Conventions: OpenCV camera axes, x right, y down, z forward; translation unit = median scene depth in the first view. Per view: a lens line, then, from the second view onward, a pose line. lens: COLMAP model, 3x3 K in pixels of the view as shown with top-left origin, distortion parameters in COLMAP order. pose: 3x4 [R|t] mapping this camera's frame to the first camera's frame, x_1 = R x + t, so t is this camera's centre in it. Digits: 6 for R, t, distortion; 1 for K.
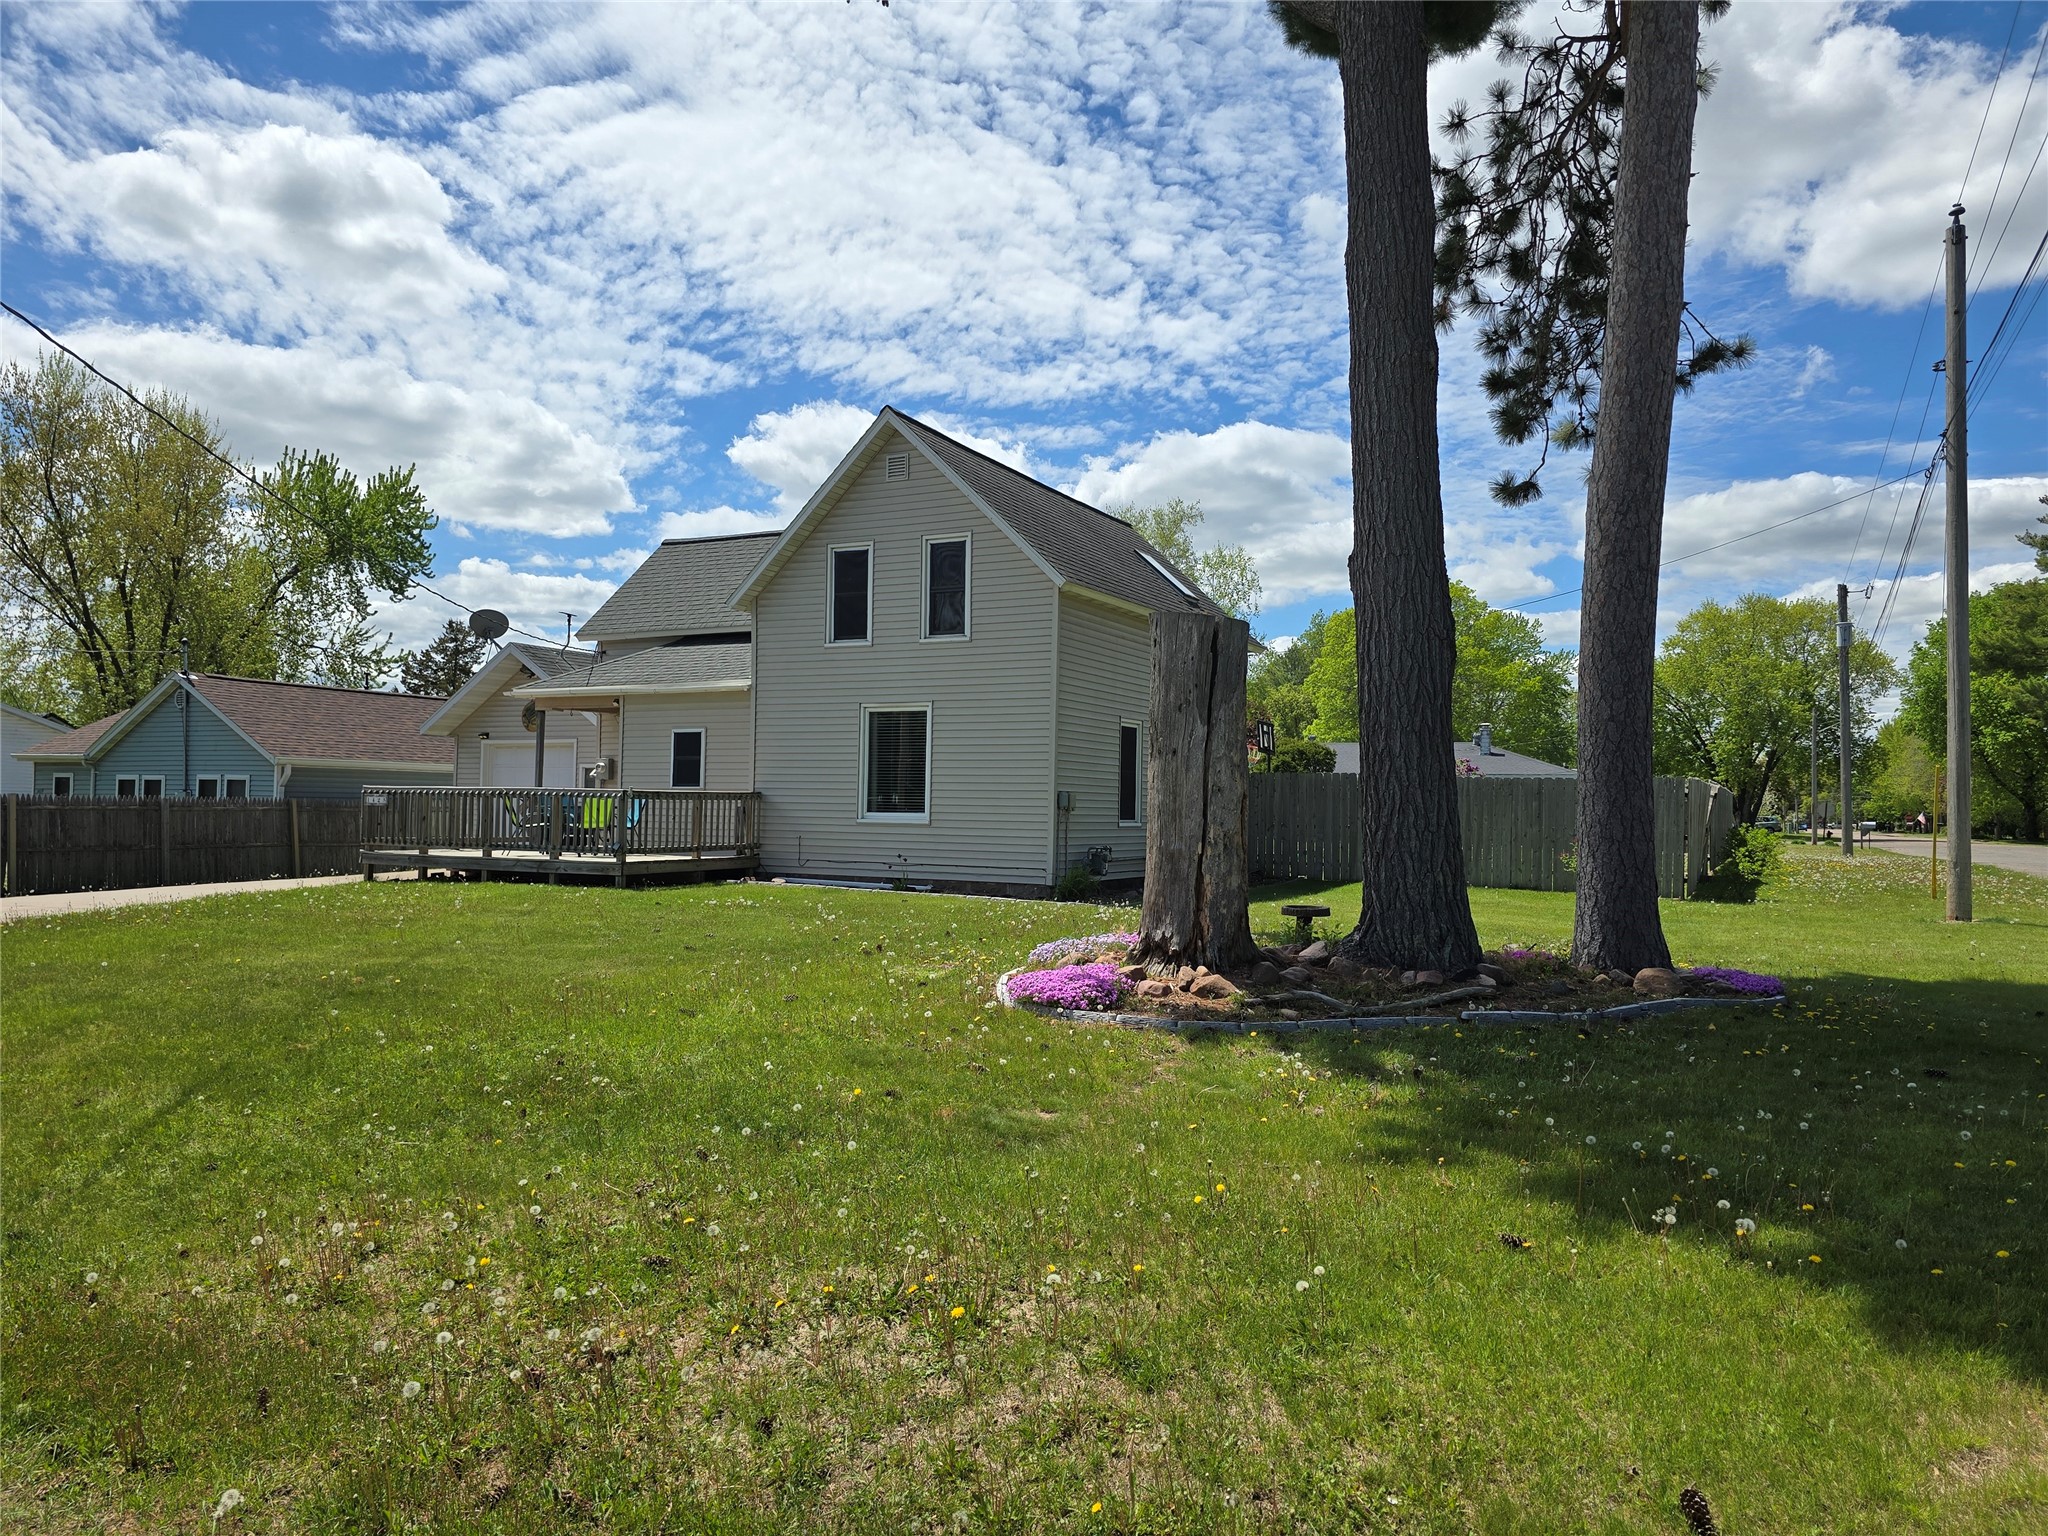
lens RADIAL K [[1360.6, 0, 1037.8], [0, 1360.6, 771.7], [0, 0, 1]] dist [0.038276, -0.014751]
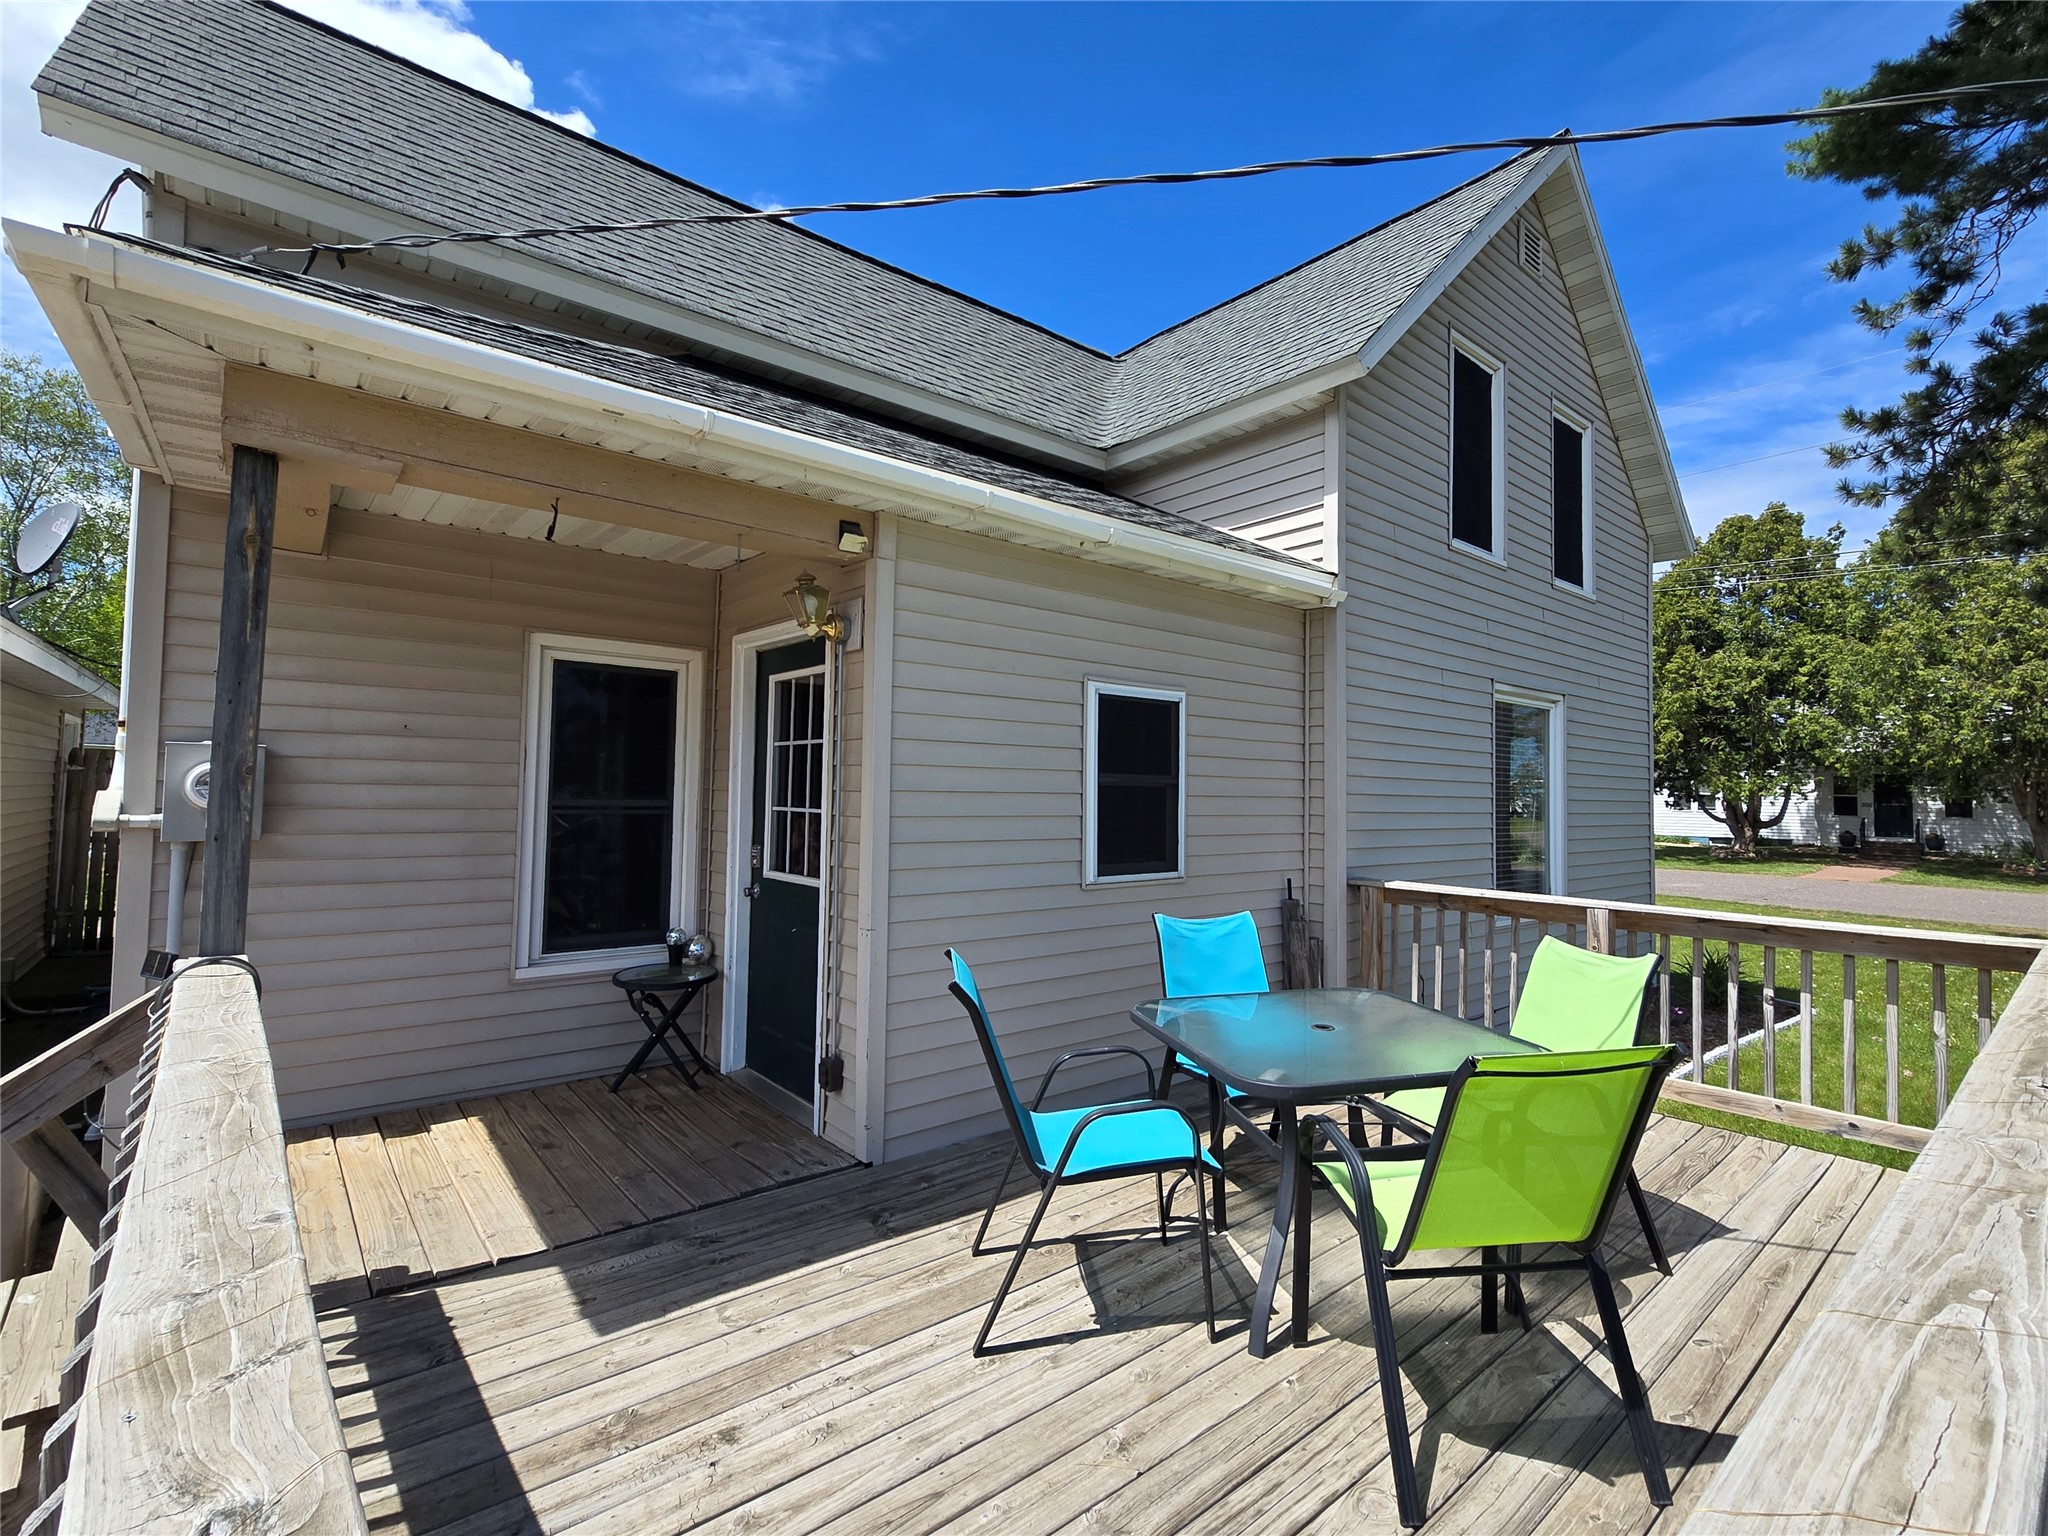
lens RADIAL K [[926.1, 0, 1031.7], [0, 926.1, 757.8], [0, 0, 1]] dist [0.006220, 0.000650]
pose [[0.383350, 0.025755, 0.923244, -0.458747], [-0.034976, 0.999299, -0.013354, -0.011690], [-0.922941, -0.027172, 0.383982, 0.940861]]
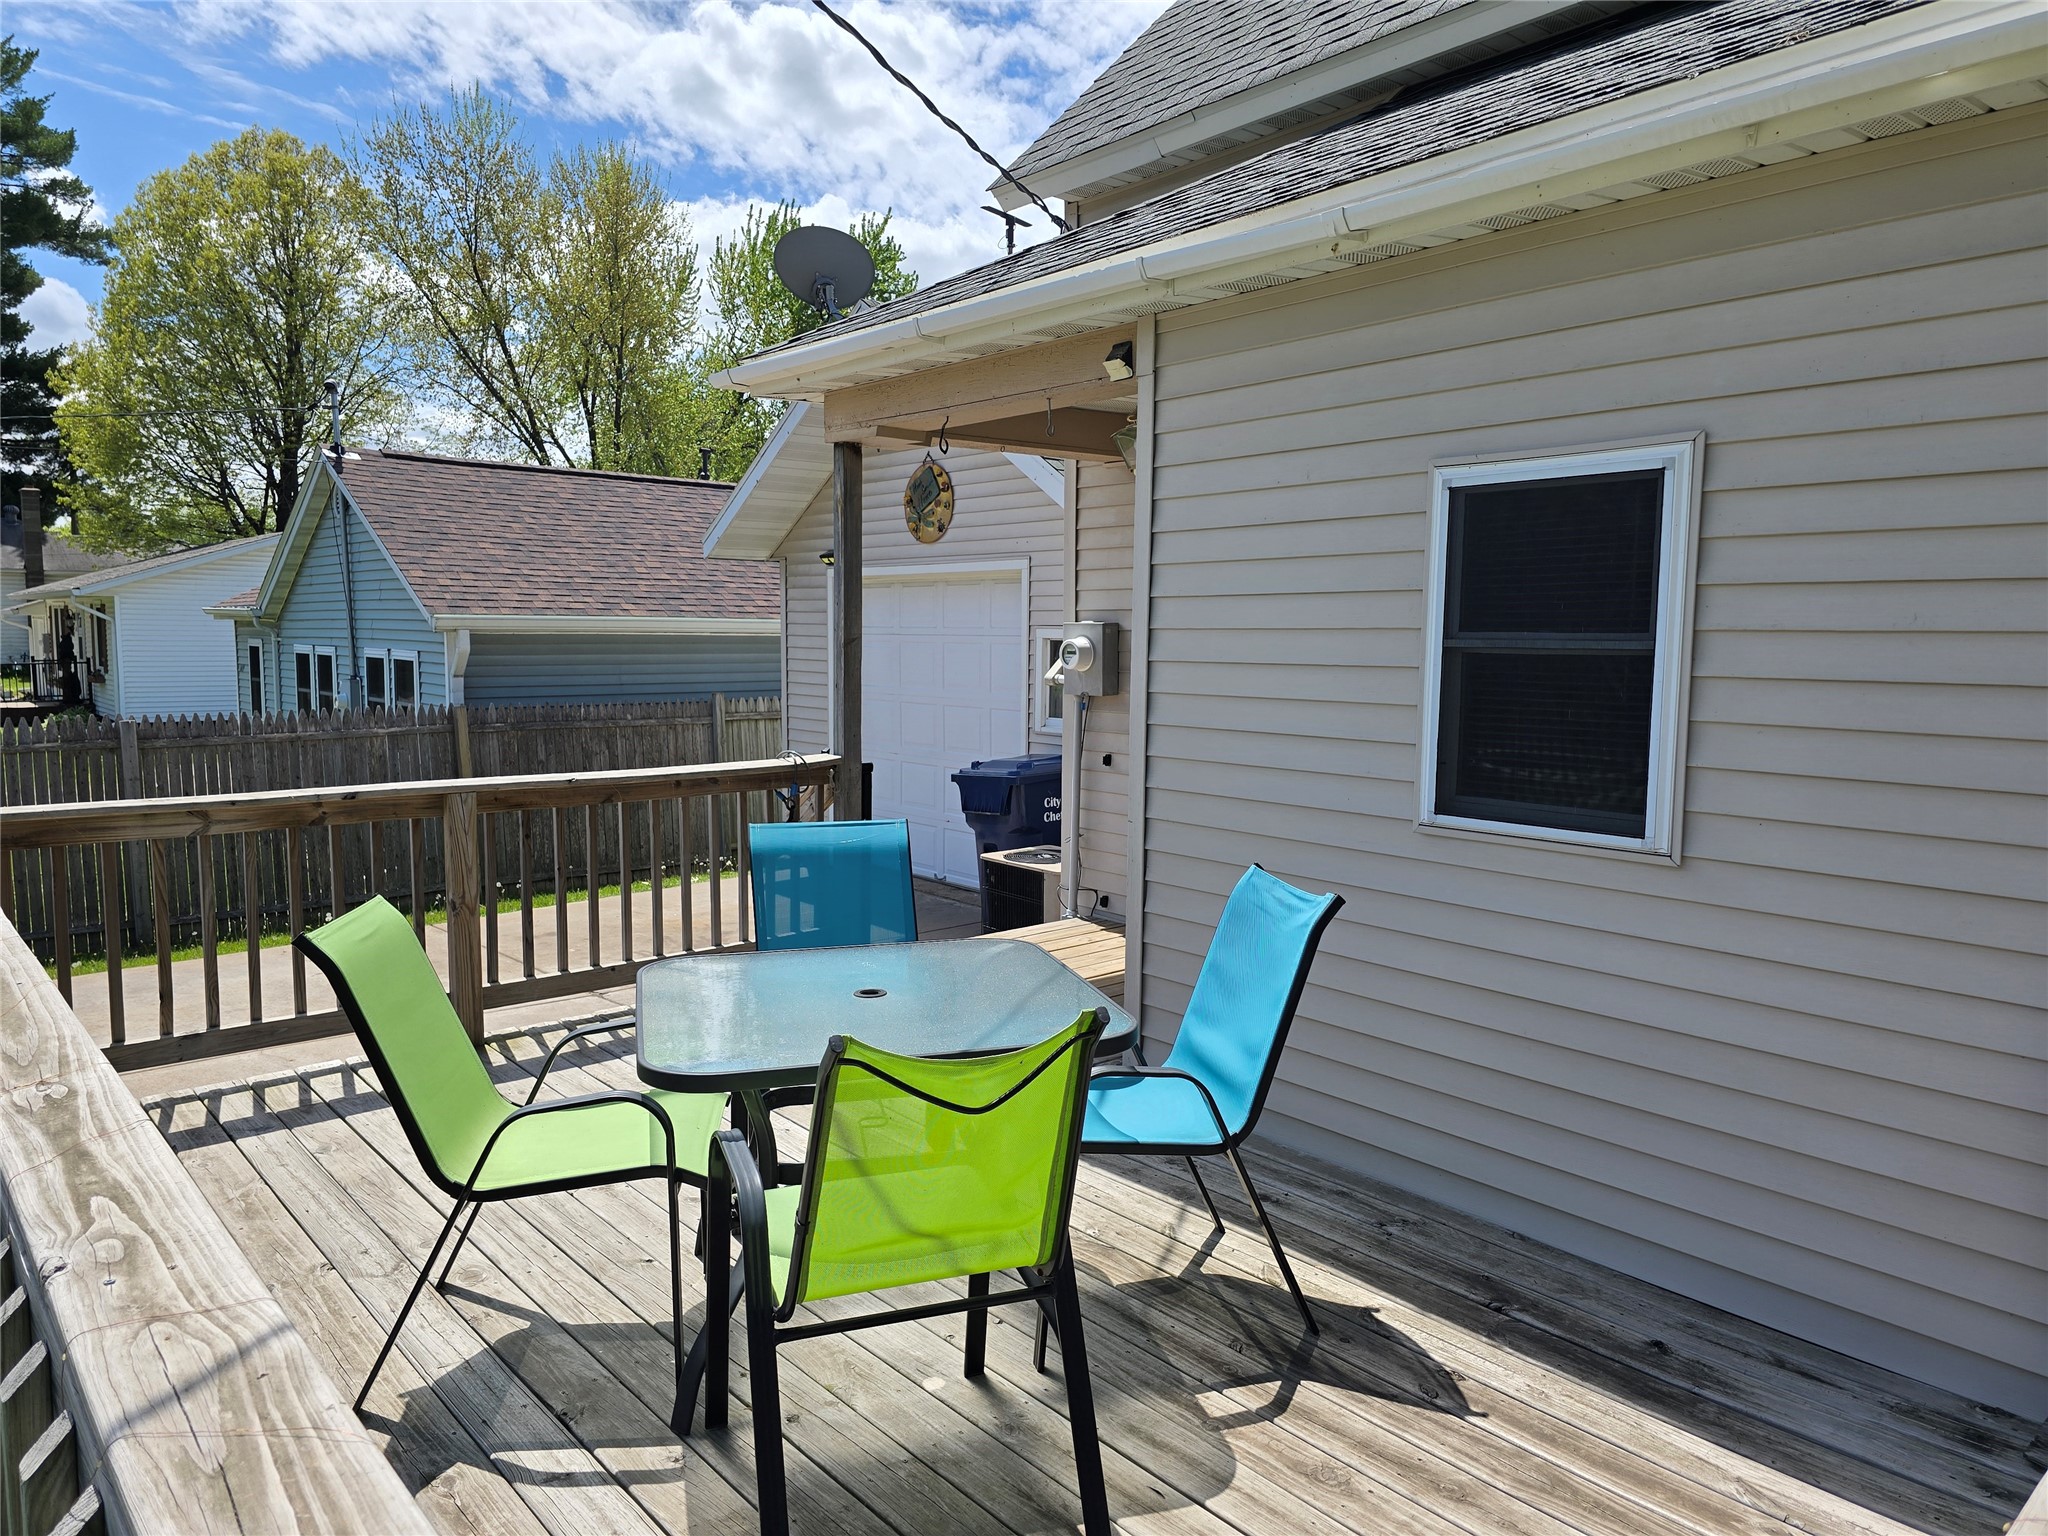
lens RADIAL K [[1360.6, 0, 1060.3], [0, 1360.6, 729.7], [0, 0, 1]] dist [0.038276, -0.014751]
pose [[0.935264, 0.019205, -0.353429, -0.252630], [0.015076, 0.995459, 0.093986, -0.015935], [0.353629, -0.093230, 0.930728, 0.831689]]
